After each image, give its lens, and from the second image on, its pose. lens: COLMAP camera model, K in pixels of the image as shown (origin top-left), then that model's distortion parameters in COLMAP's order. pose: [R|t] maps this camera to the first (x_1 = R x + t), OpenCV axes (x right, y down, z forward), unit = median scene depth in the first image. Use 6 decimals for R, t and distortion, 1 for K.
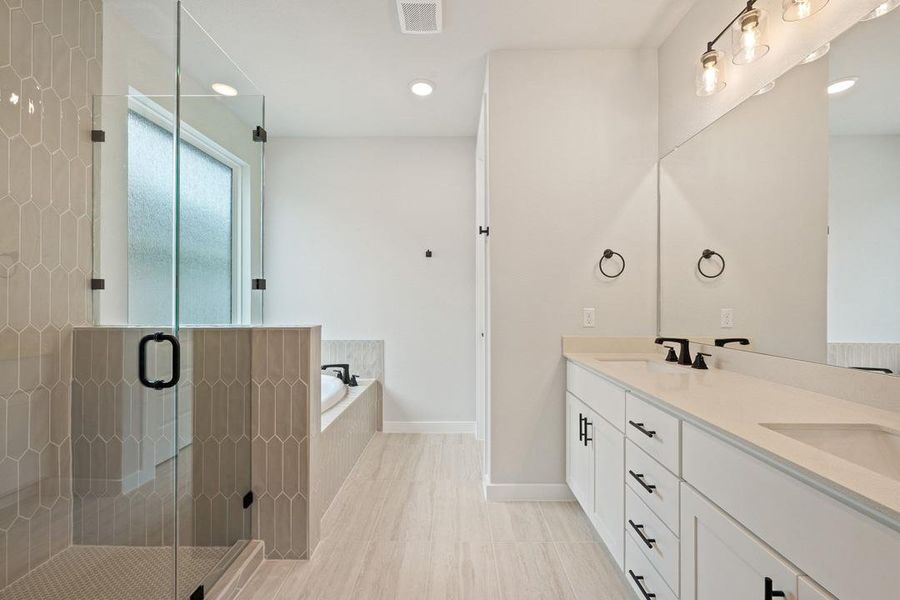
lens RADIAL K [[354.8, 0, 450.5], [0, 354.8, 303.4], [0, 0, 1]] dist [0.000346, -0.000220]
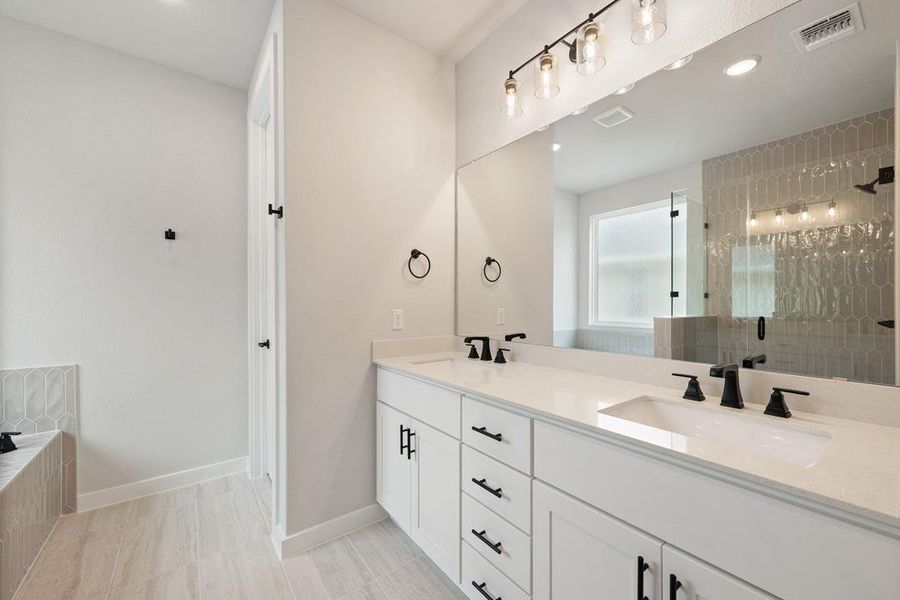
lens RADIAL K [[354.8, 0, 450.5], [0, 354.8, 303.4], [0, 0, 1]] dist [0.000346, -0.000220]
pose [[0.792859, -0.004034, 0.609392, -0.078244], [0.004808, 0.999988, 0.000363, -0.002765], [-0.609386, 0.002642, 0.792869, 0.167999]]
